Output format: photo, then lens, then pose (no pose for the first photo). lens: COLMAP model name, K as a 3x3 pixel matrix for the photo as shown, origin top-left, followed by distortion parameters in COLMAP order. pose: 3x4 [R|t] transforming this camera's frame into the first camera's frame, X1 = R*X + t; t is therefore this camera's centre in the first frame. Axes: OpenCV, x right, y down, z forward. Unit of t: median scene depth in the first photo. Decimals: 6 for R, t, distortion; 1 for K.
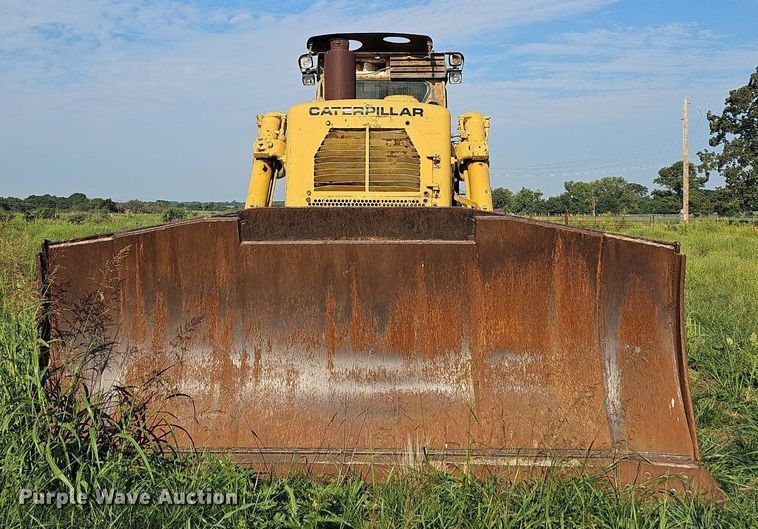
lens RADIAL K [[811.5, 0, 363.6], [0, 811.5, 151.9], [0, 0, 1]] dist [0.145968, -0.264962]
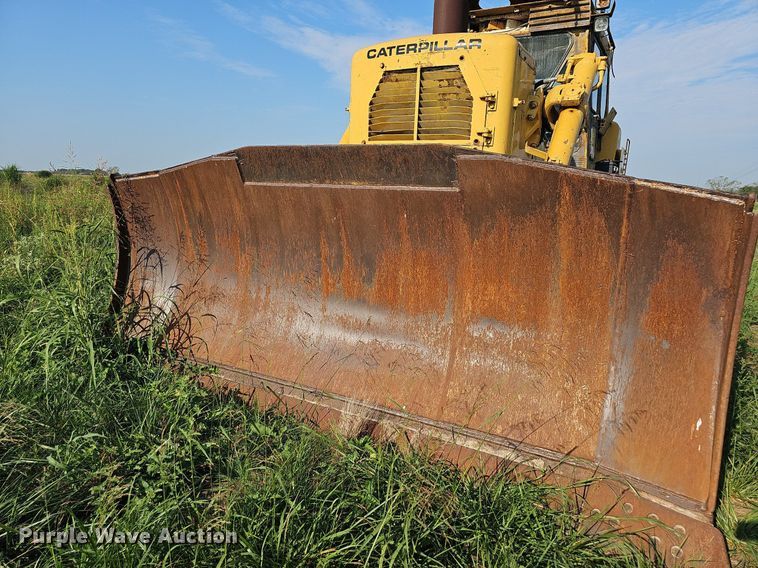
lens RADIAL K [[521.5, 0, 363.3], [0, 521.5, 289.6], [0, 0, 1]] dist [0.079555, -0.076700]
pose [[0.880065, 0.119852, -0.459479, 0.278768], [0.000071, 0.967590, 0.252525, 0.068835], [0.474853, -0.222271, 0.851534, 0.444462]]
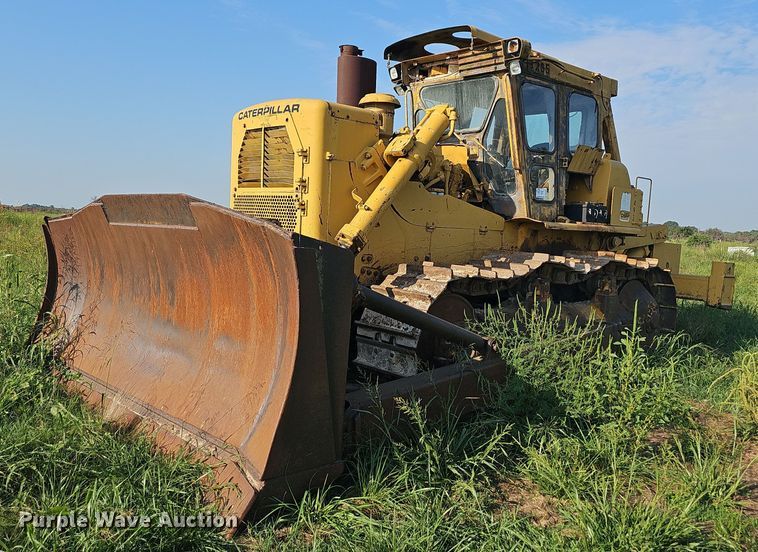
lens RADIAL K [[692.7, 0, 339.6], [0, 692.7, 256.5], [0, 0, 1]] dist [0.100244, -0.091097]
pose [[0.674100, 0.061793, -0.736051, 0.829491], [0.010646, 0.995578, 0.093332, 0.060387], [0.738563, -0.070751, 0.670461, 0.492802]]
